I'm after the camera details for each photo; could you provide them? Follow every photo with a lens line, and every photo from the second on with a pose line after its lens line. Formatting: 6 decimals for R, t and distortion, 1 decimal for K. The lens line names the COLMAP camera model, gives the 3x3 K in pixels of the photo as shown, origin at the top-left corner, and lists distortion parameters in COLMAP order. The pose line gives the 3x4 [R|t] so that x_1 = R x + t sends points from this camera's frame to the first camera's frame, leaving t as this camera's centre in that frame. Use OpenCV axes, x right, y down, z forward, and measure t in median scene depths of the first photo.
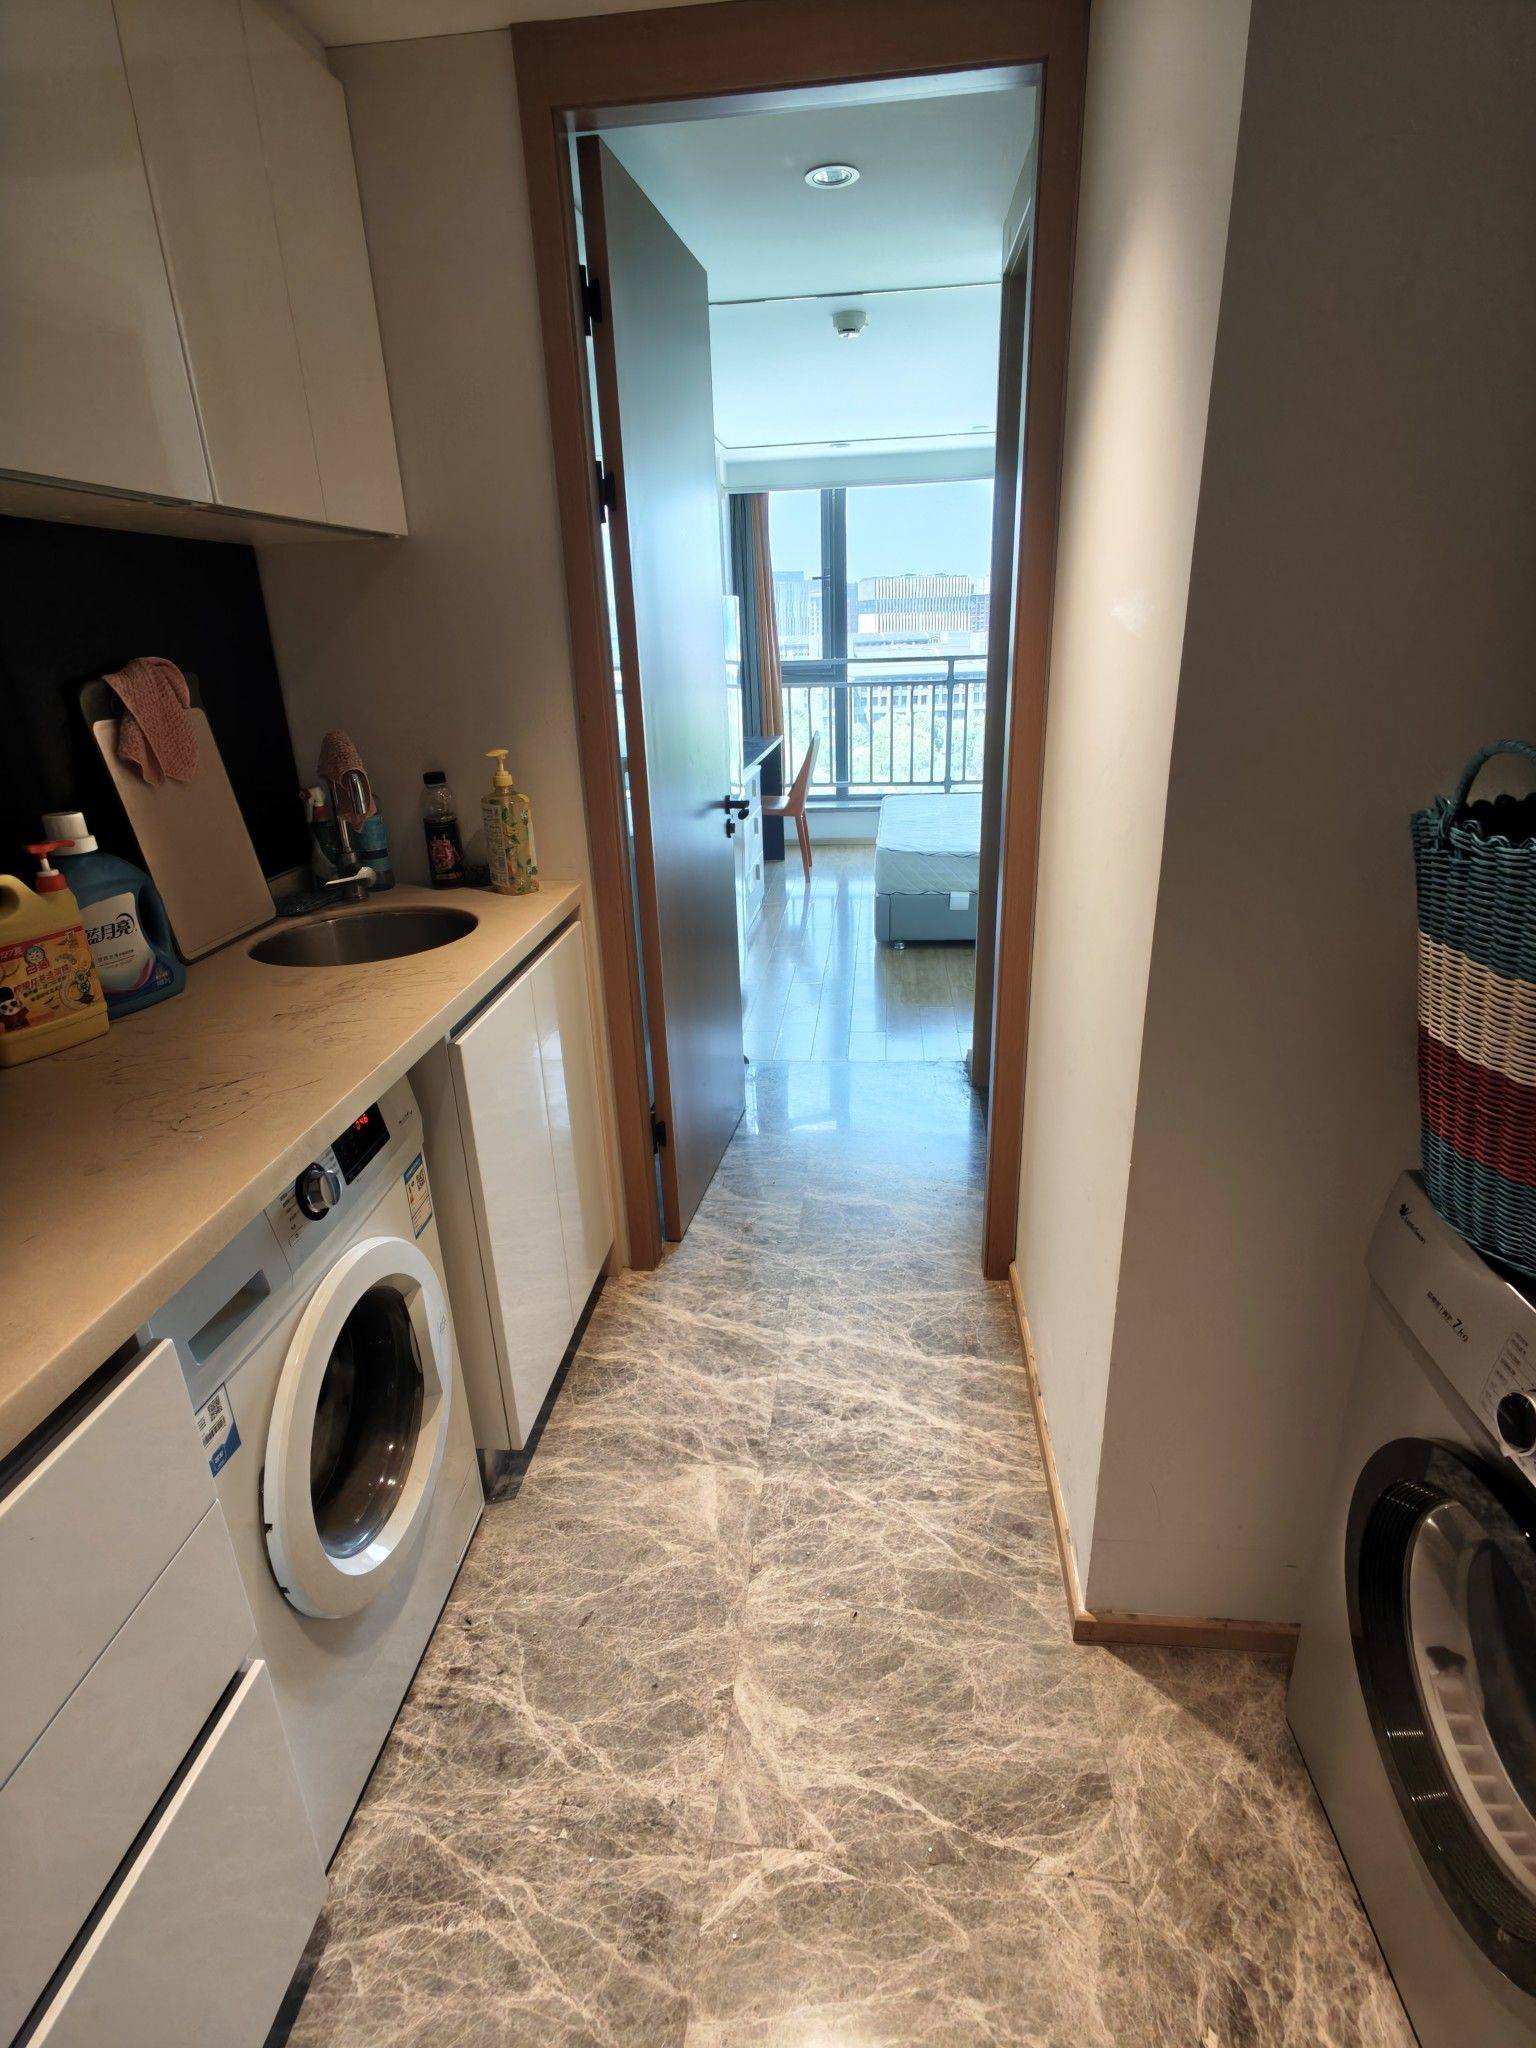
lens RADIAL K [[1052.2, 0, 758.2], [0, 1052.2, 1033.9], [0, 0, 1]] dist [-0.002980, 0.008593]
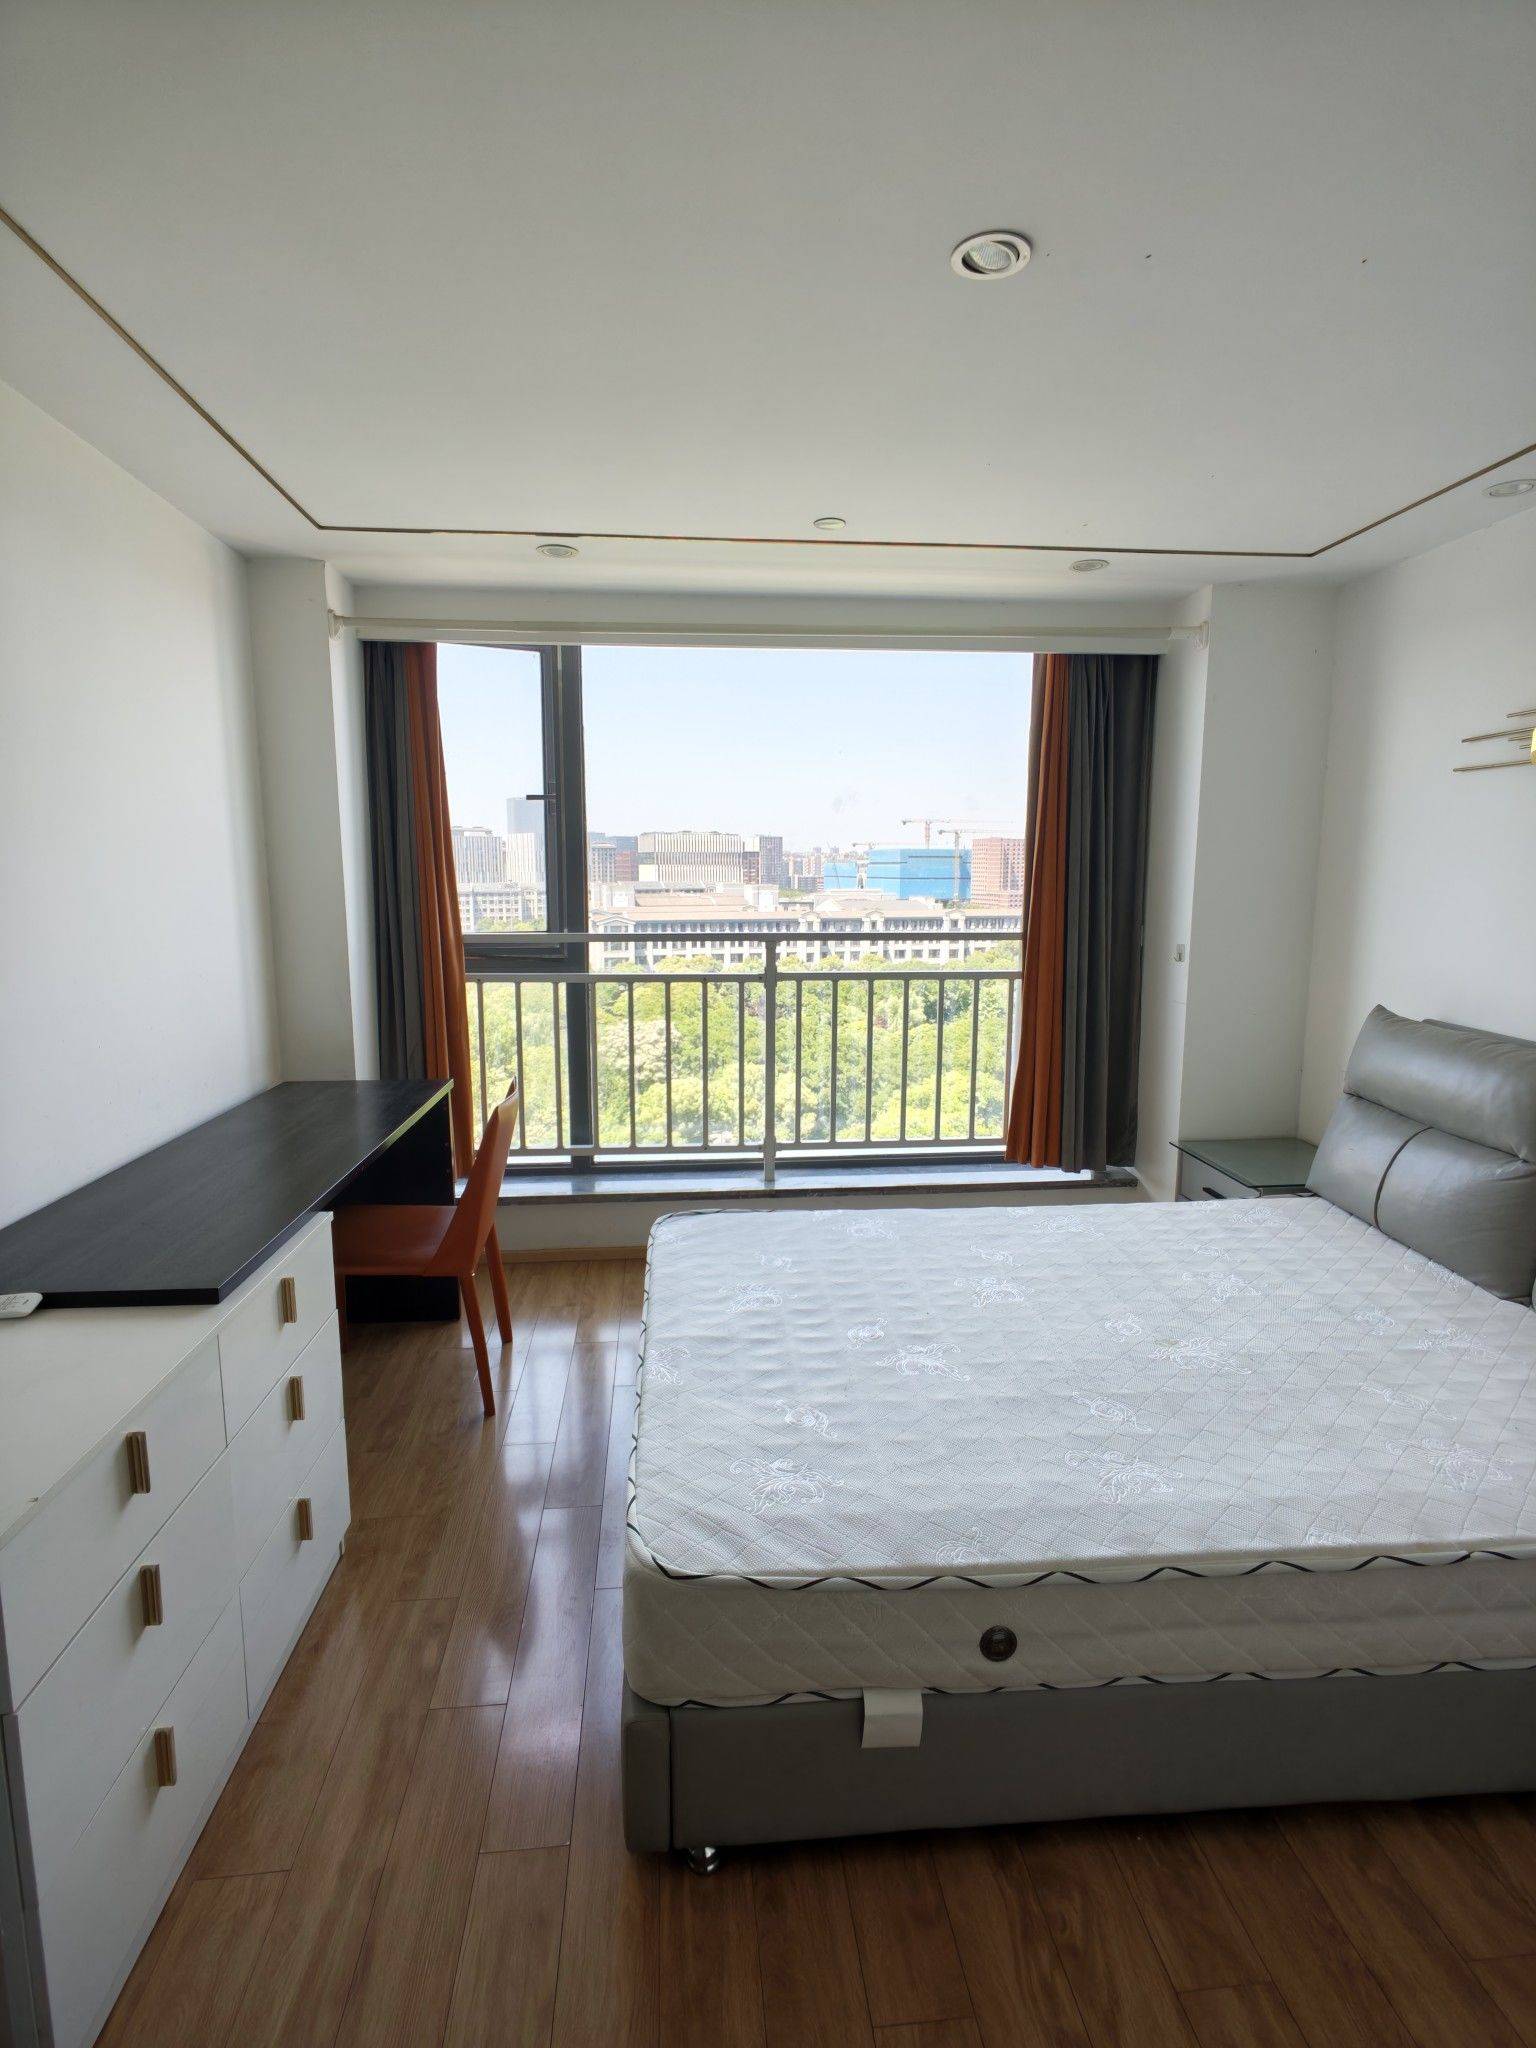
lens RADIAL K [[1052.2, 0, 764.9], [0, 1052.2, 1023.4], [0, 0, 1]] dist [-0.002980, 0.008593]
pose [[0.978015, 0.010071, 0.208293, 0.060585], [0.037654, 0.973887, -0.223888, -0.182107], [-0.205108, 0.226809, 0.952097, 0.459617]]
